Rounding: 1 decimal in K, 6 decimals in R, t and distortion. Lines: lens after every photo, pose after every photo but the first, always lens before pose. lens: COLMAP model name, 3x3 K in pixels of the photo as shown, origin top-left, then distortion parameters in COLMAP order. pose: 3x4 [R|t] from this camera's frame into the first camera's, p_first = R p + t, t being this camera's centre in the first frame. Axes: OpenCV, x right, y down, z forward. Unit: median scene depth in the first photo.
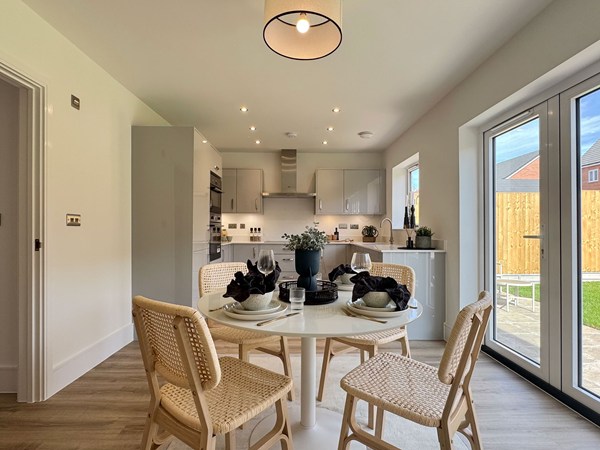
lens RADIAL K [[318.9, 0, 297.2], [0, 318.9, 228.6], [0, 0, 1]] dist [-0.003739, 0.003120]
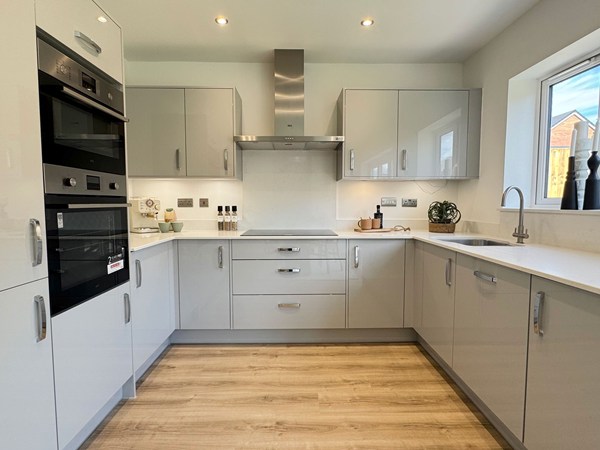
lens RADIAL K [[318.9, 0, 299.4], [0, 318.9, 227.2], [0, 0, 1]] dist [-0.003739, 0.003120]
pose [[0.999993, -0.002687, 0.002716, -0.012126], [0.002468, 0.996982, 0.077588, -0.008276], [-0.002916, -0.077580, 0.996982, 0.491580]]
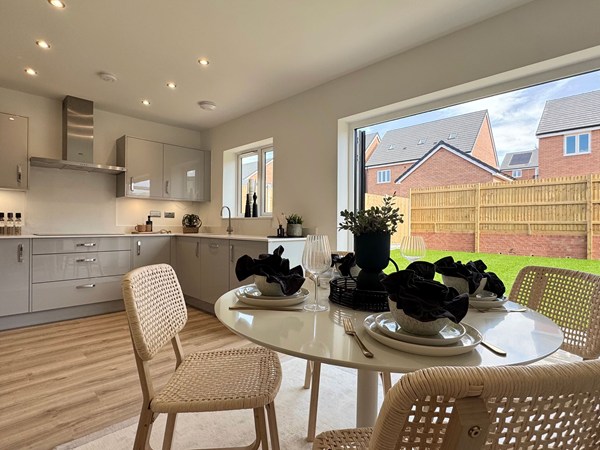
lens RADIAL K [[318.9, 0, 301.4], [0, 318.9, 225.1], [0, 0, 1]] dist [-0.003739, 0.003120]
pose [[0.708531, 0.002677, 0.705675, -0.175412], [-0.007699, 0.999963, 0.003937, 0.015377], [-0.705638, -0.008222, 0.708525, 0.187460]]
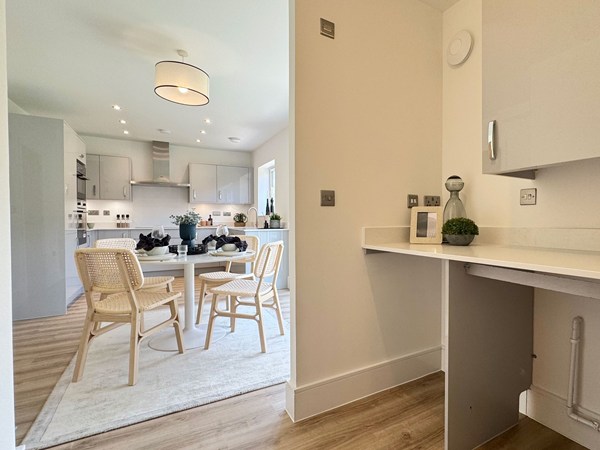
lens RADIAL K [[318.9, 0, 360.5], [0, 318.9, 226.8], [0, 0, 1]] dist [-0.003739, 0.003120]
pose [[0.849911, -0.015204, 0.526707, -0.024223], [0.000886, 0.999623, 0.027427, 0.009964], [-0.526926, -0.022844, 0.849604, -0.278417]]
